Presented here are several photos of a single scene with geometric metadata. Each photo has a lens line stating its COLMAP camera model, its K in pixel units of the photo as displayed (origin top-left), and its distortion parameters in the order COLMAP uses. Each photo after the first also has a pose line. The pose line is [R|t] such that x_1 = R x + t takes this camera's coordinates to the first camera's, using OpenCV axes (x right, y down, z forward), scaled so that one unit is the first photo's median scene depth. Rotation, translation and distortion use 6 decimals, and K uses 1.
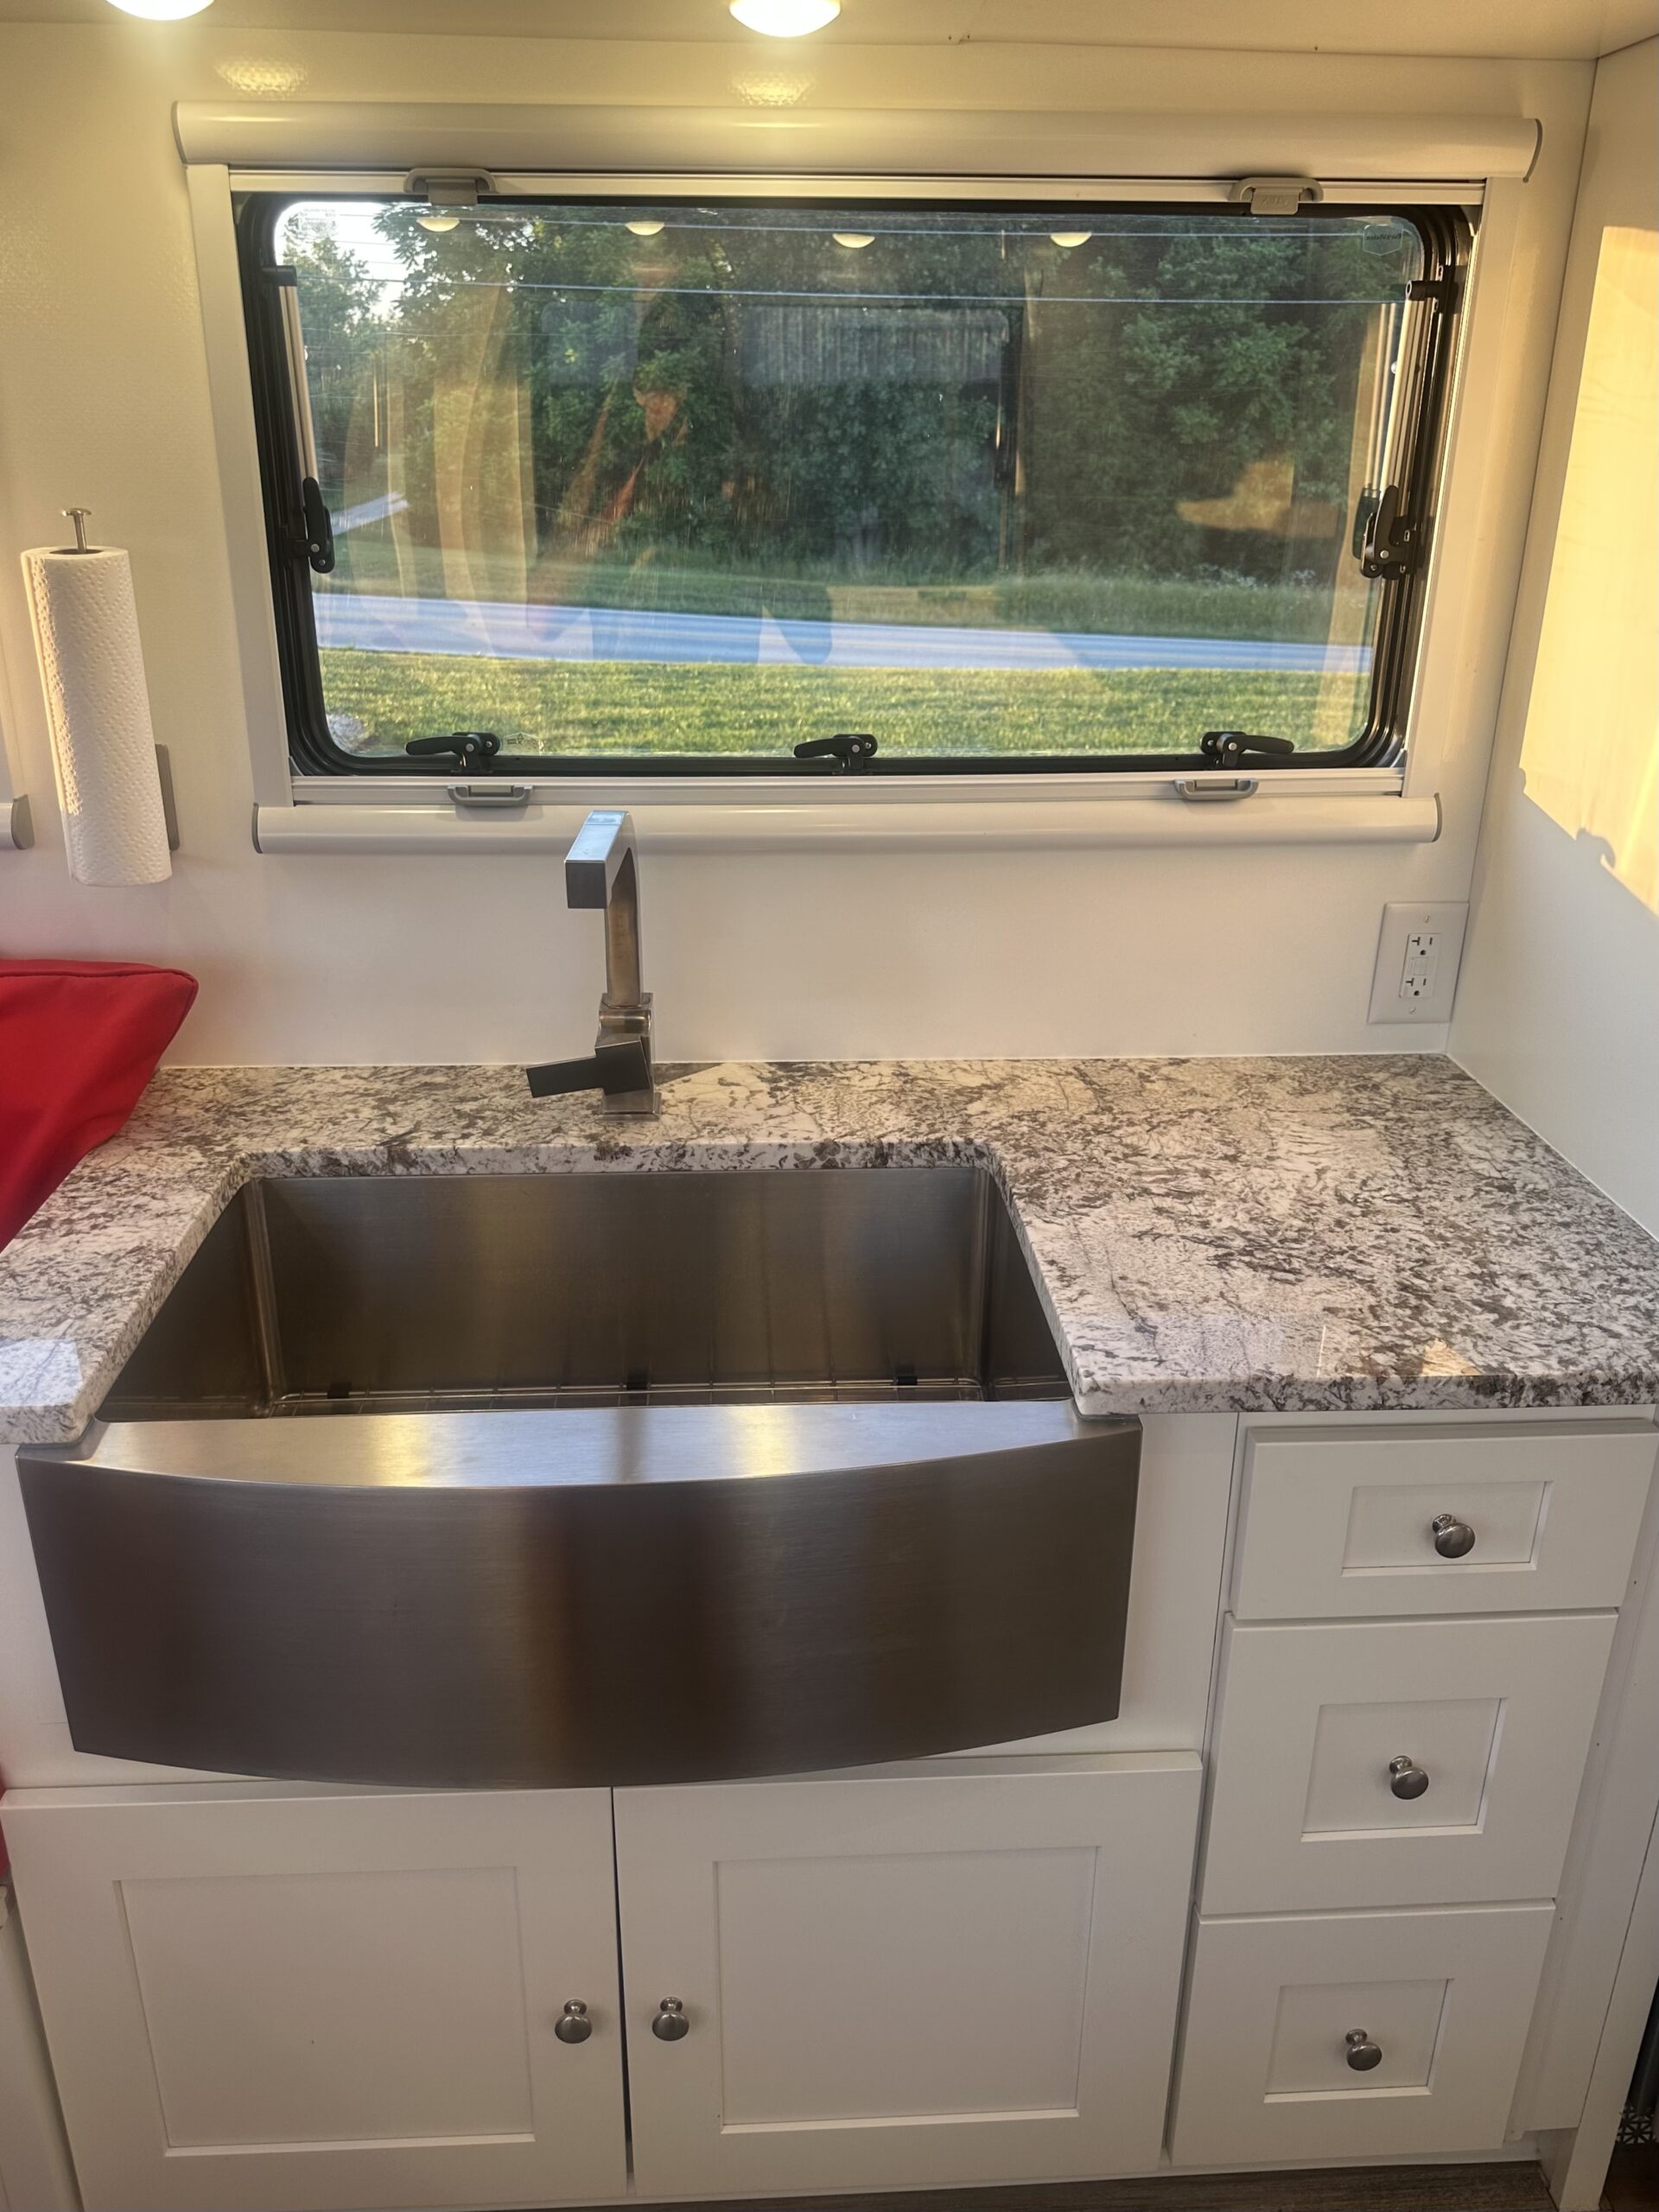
lens RADIAL K [[1693.5, 0, 829.5], [0, 1693.5, 1106.0], [0, 0, 1]] dist [0.096204, -0.142948]
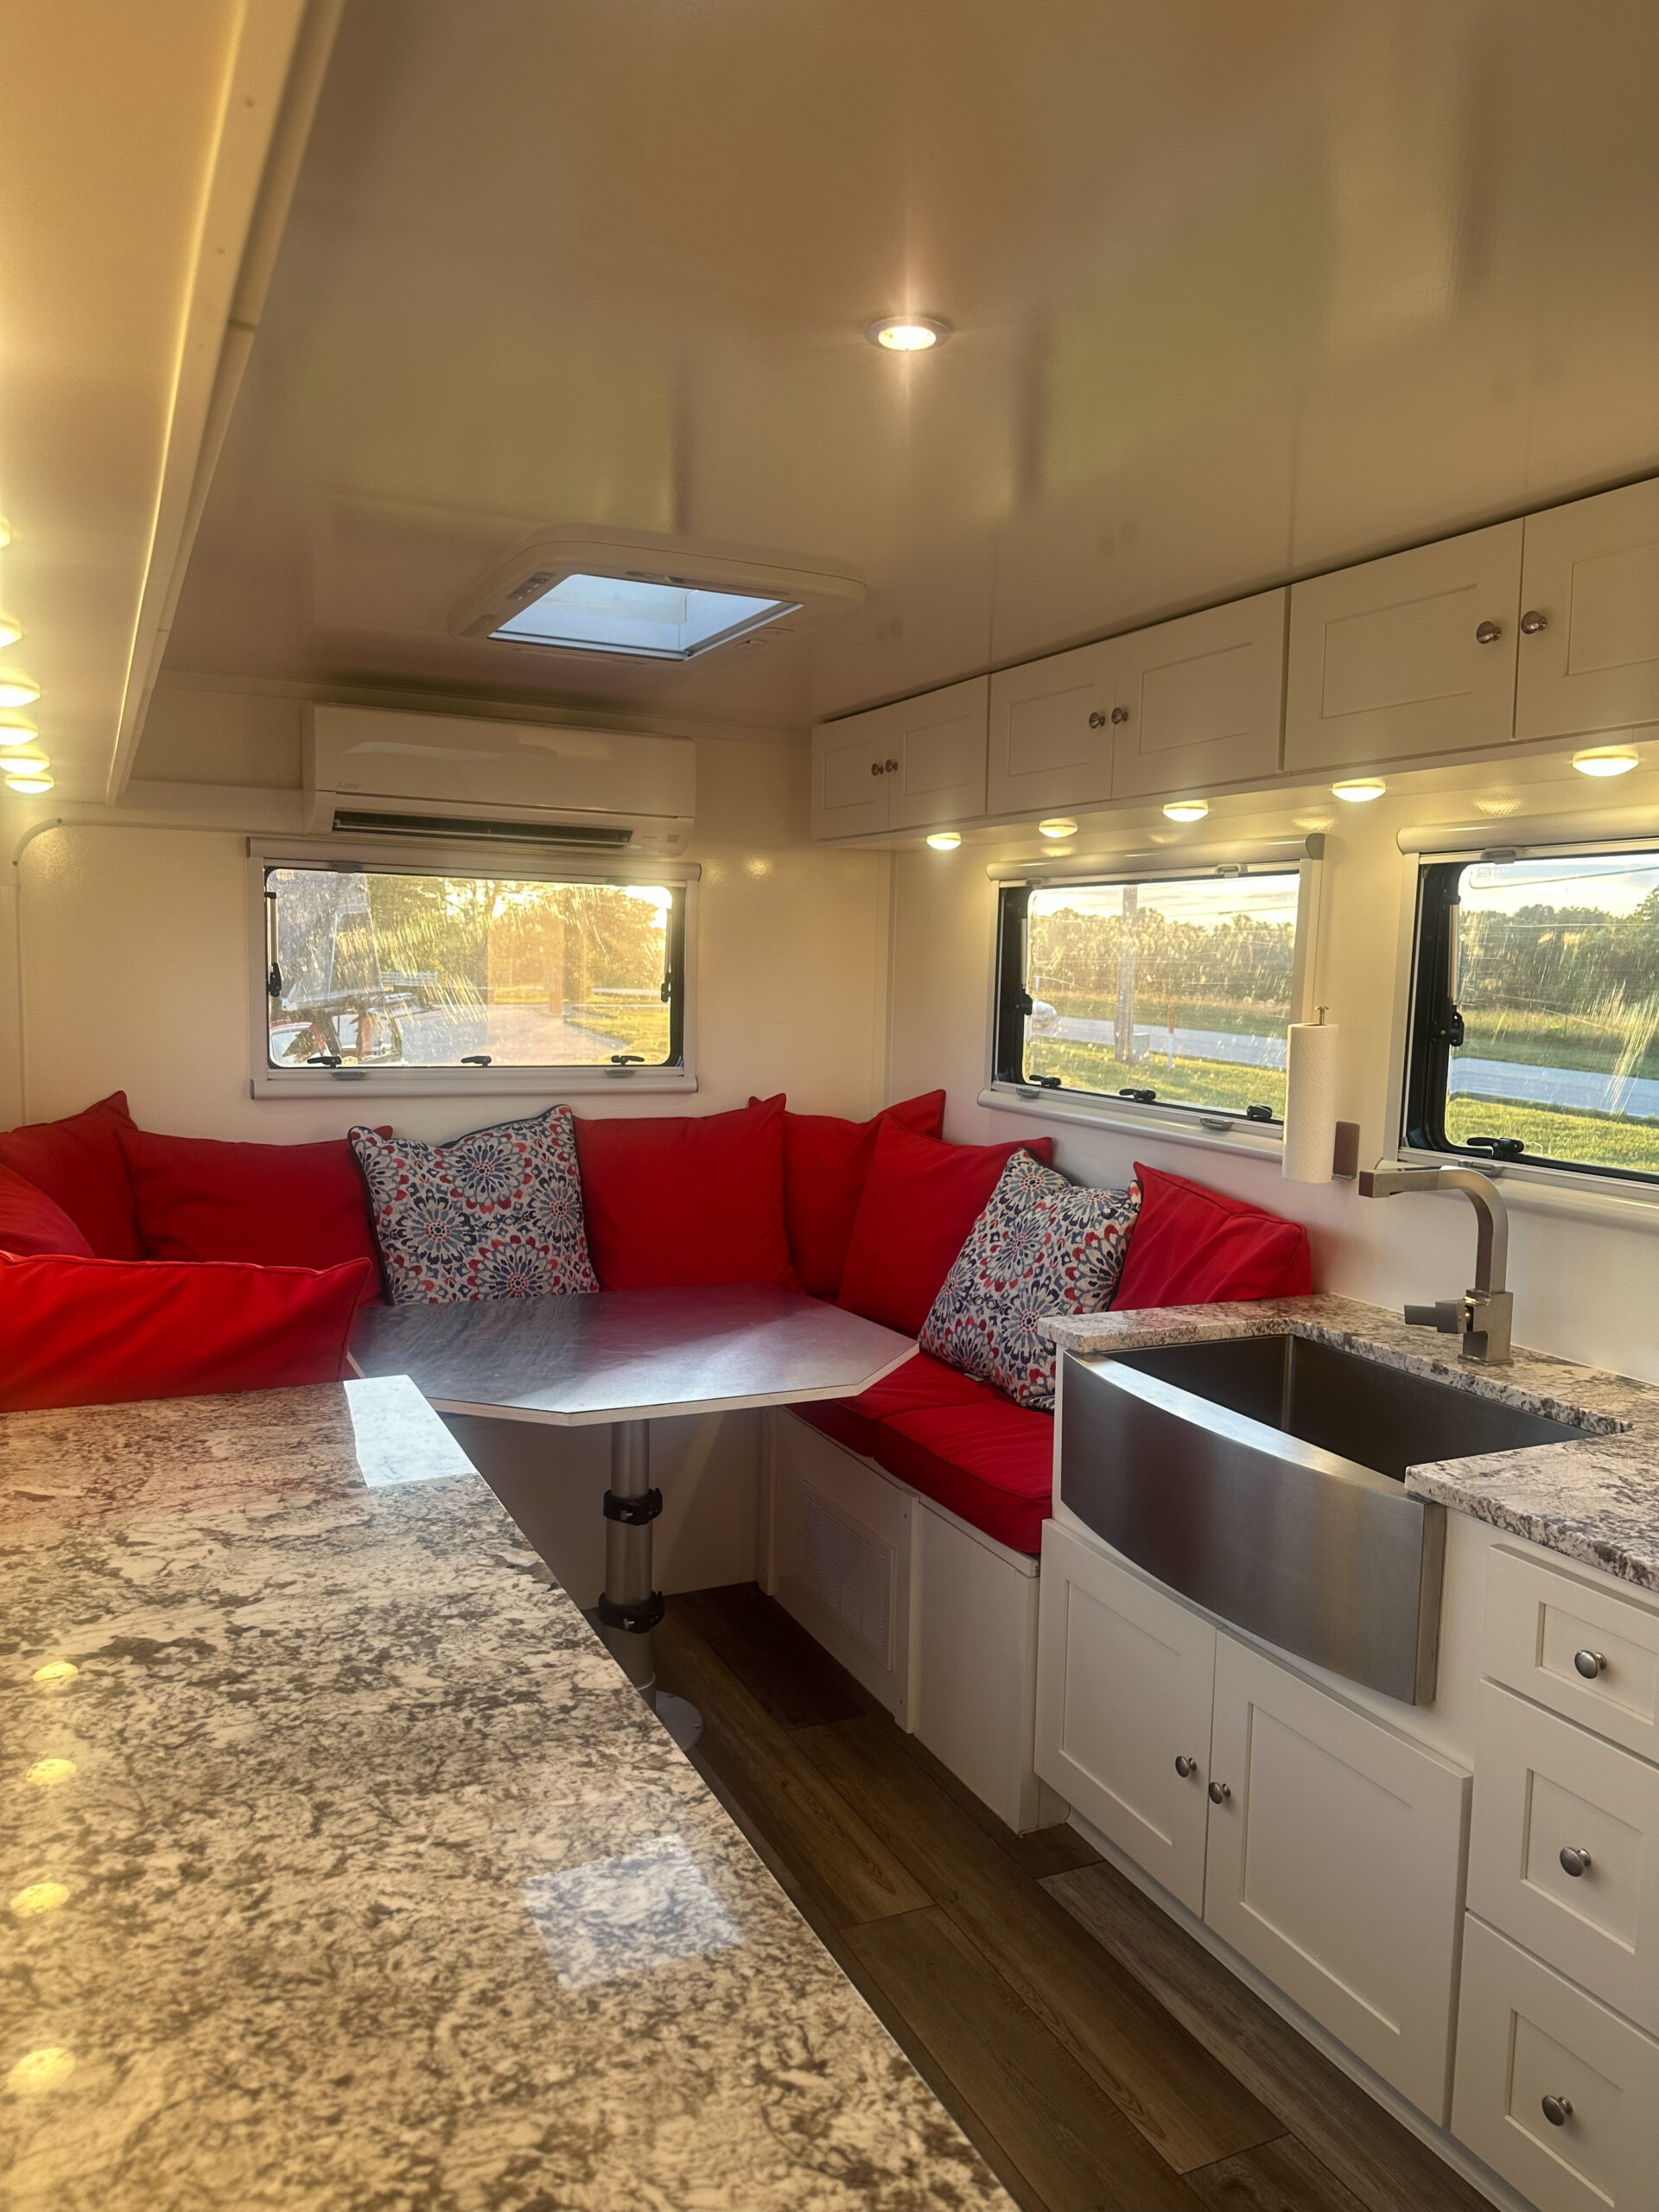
lens RADIAL K [[1557.1, 0, 823.8], [0, 1557.1, 1075.3], [0, 0, 1]] dist [0.000816, -0.008172]
pose [[0.376029, 0.070969, -0.923886, 1.202428], [-0.363482, 0.928445, -0.076621, 0.111079], [0.852340, 0.364628, 0.374918, -0.233599]]
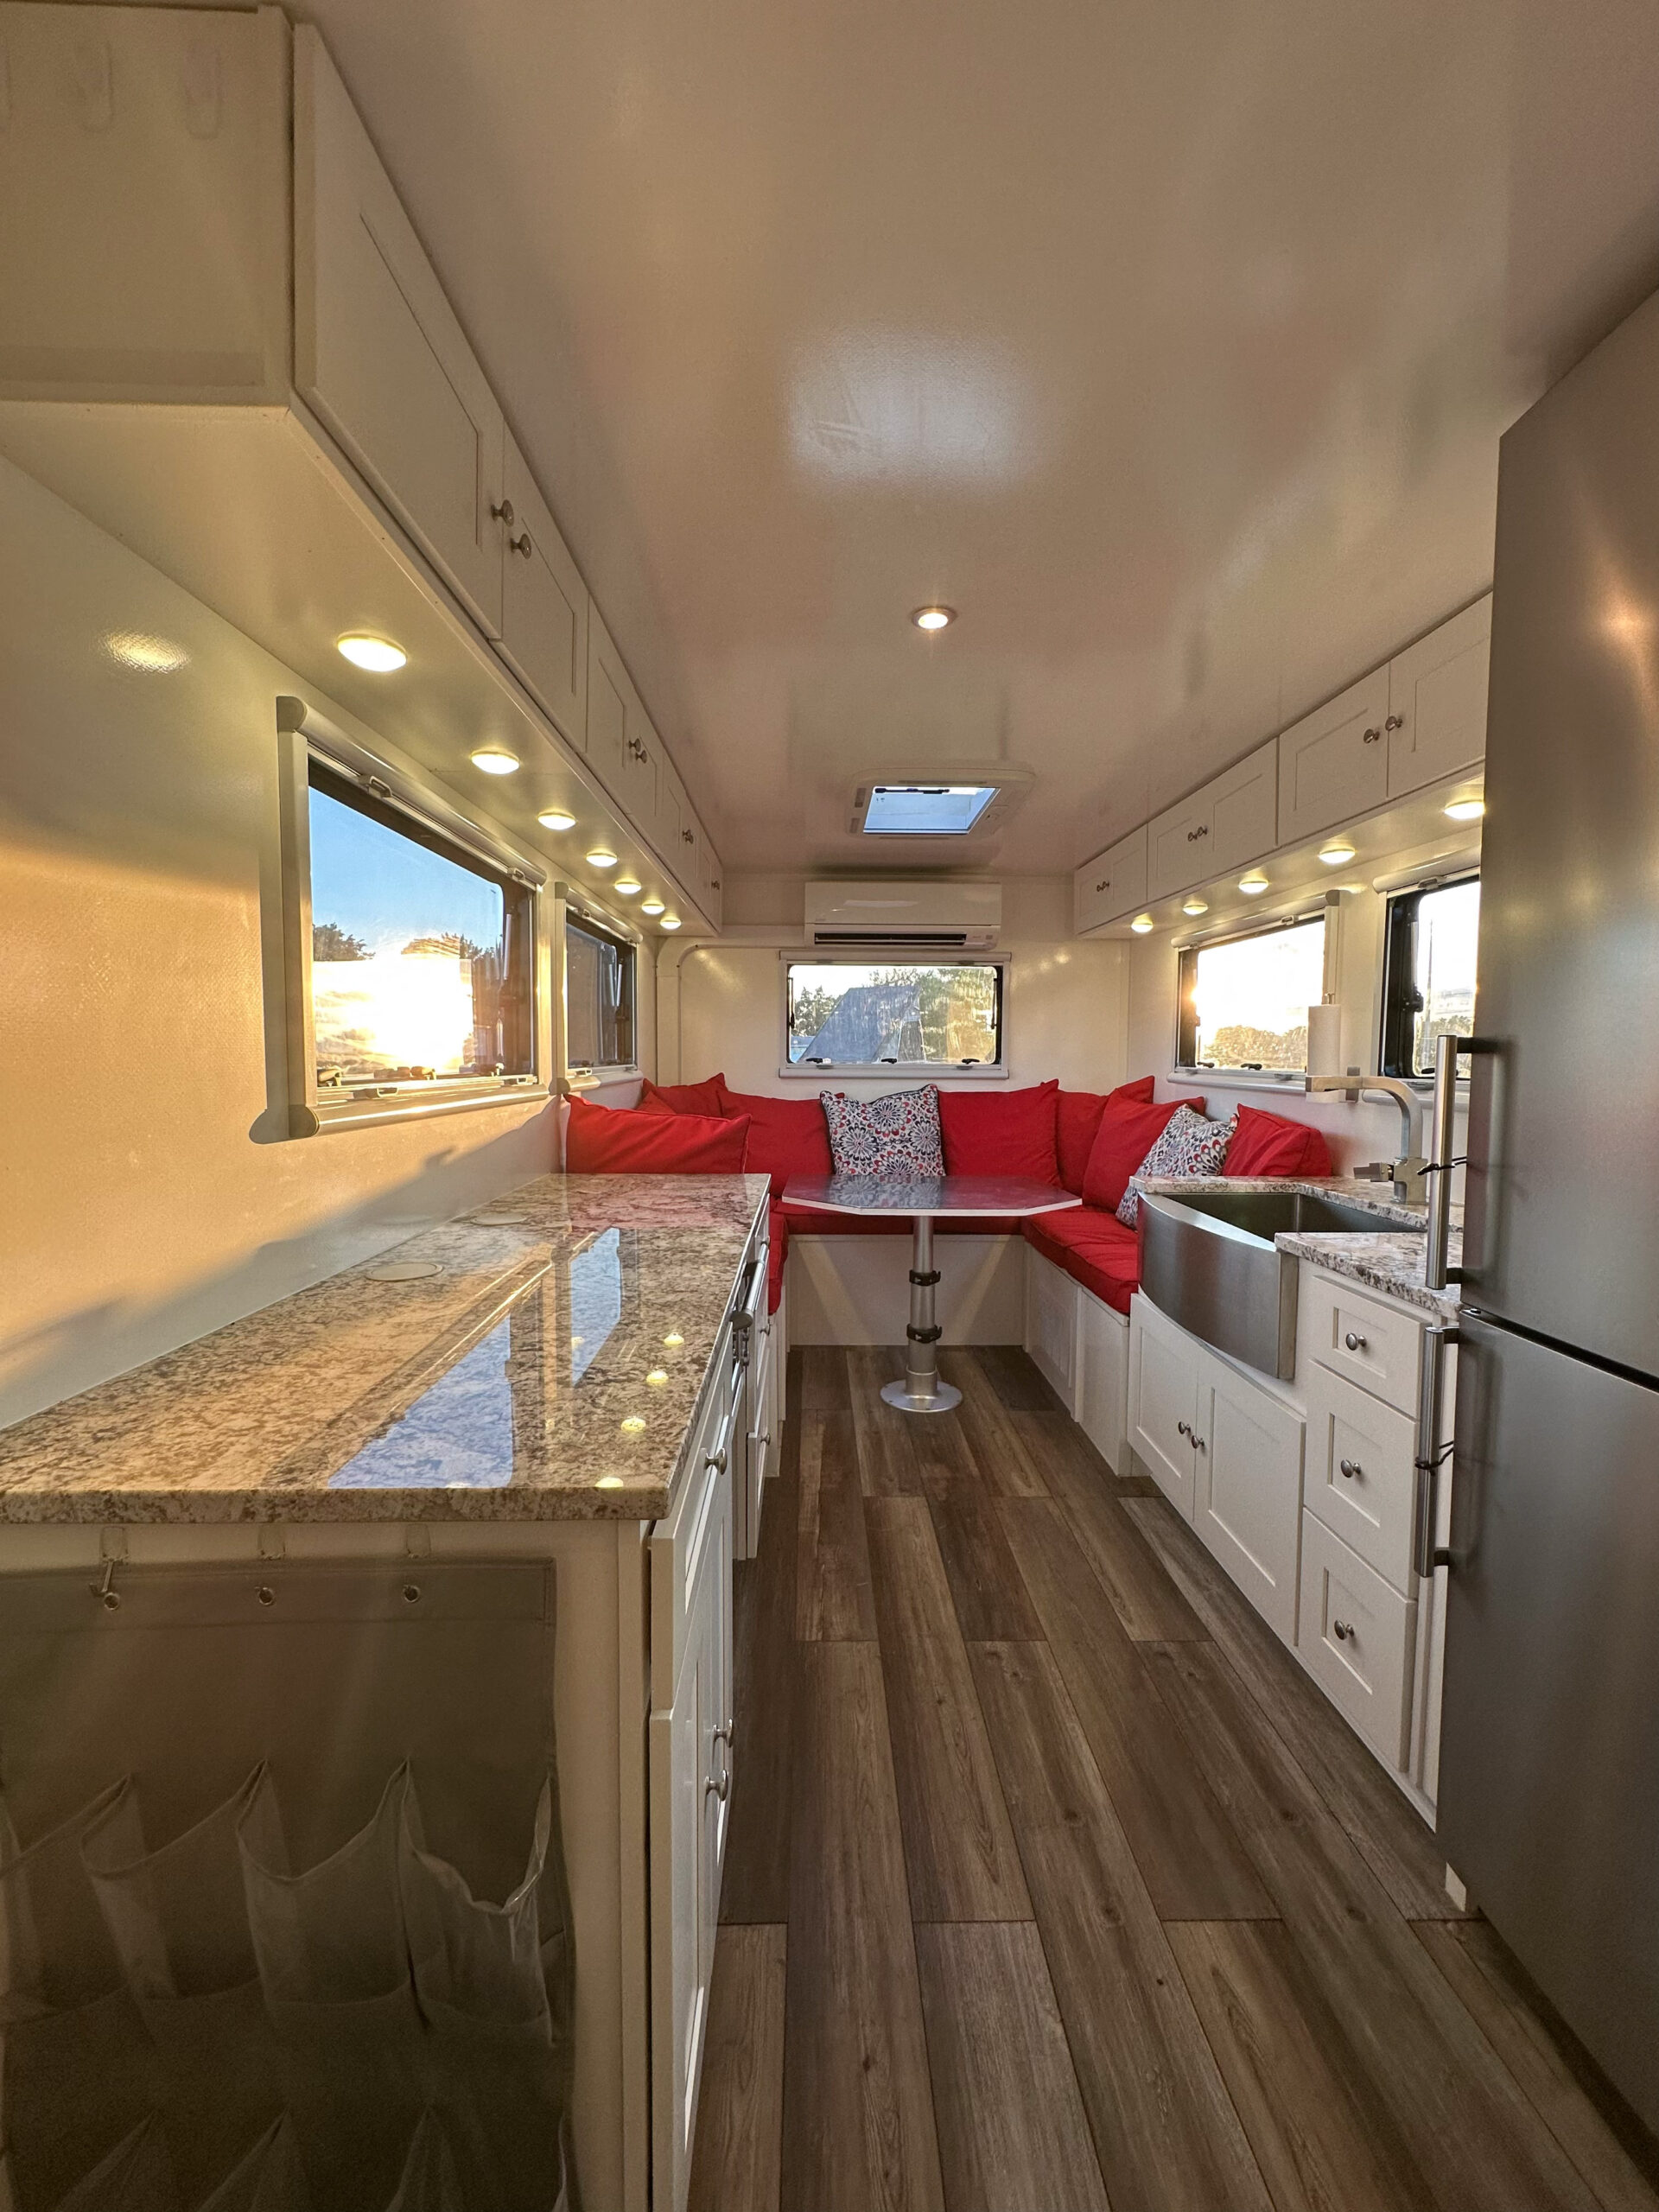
lens RADIAL K [[882.2, 0, 829.5], [0, 882.2, 1106.0], [0, 0, 1]] dist [0.001974, 0.000237]
pose [[-0.034533, 0.051802, -0.998060, 1.442255], [-0.376448, 0.924427, 0.061005, 0.134922], [0.925794, 0.377824, -0.012422, 0.203303]]
